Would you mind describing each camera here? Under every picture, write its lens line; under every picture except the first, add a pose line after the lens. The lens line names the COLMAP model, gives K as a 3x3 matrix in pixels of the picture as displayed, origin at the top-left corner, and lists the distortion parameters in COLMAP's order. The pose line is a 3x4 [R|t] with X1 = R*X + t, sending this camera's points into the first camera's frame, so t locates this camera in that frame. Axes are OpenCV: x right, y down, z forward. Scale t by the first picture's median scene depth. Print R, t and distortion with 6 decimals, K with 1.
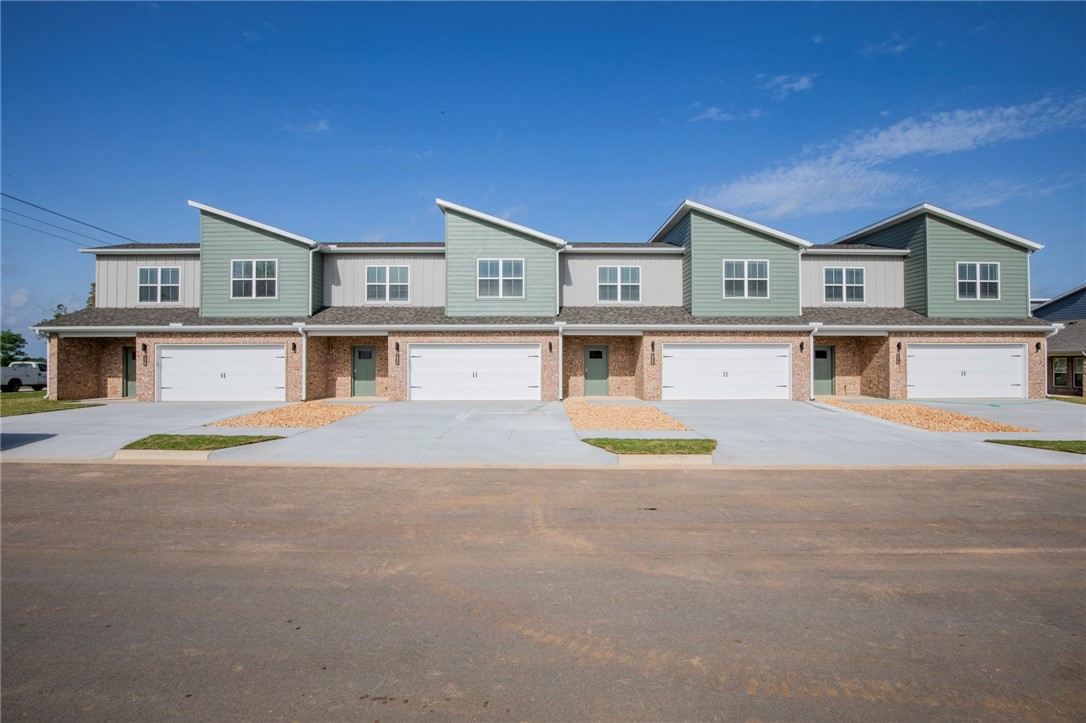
lens RADIAL K [[503.5, 0, 543.0], [0, 503.5, 362.7], [0, 0, 1]] dist [-0.036981, 0.008128]
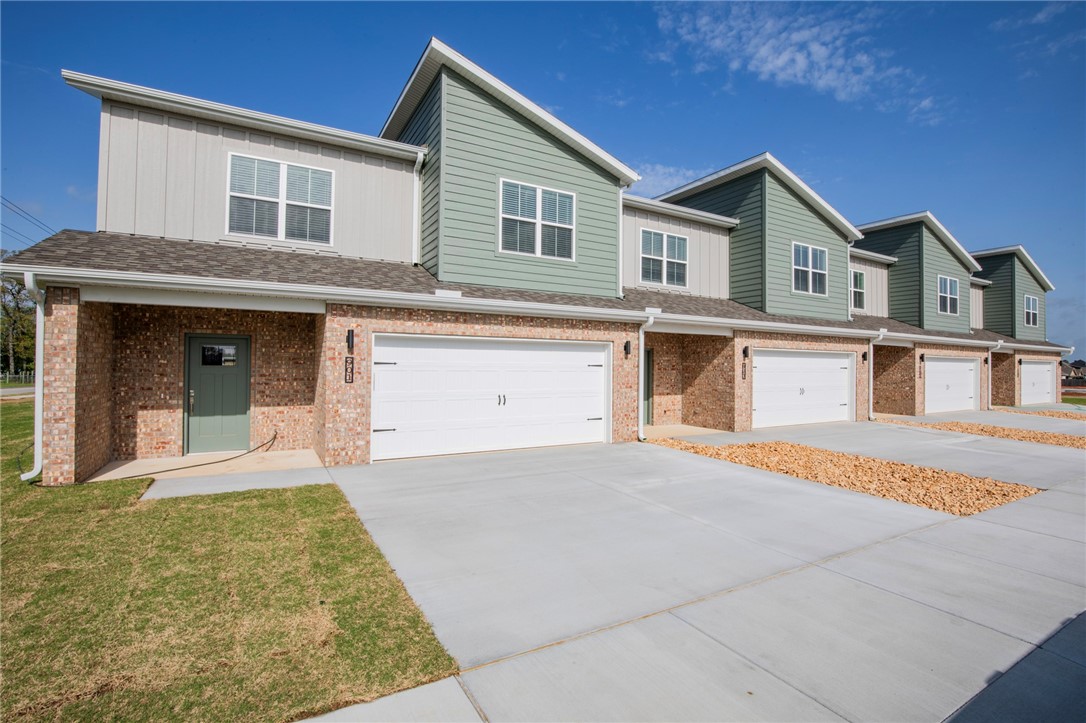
lens RADIAL K [[503.5, 0, 549.8], [0, 503.5, 359.1], [0, 0, 1]] dist [-0.036981, 0.008128]
pose [[0.877047, 0.015903, 0.480142, 0.155655], [-0.009953, 0.999839, -0.014936, -0.010779], [-0.480302, 0.008320, 0.877064, 0.511151]]
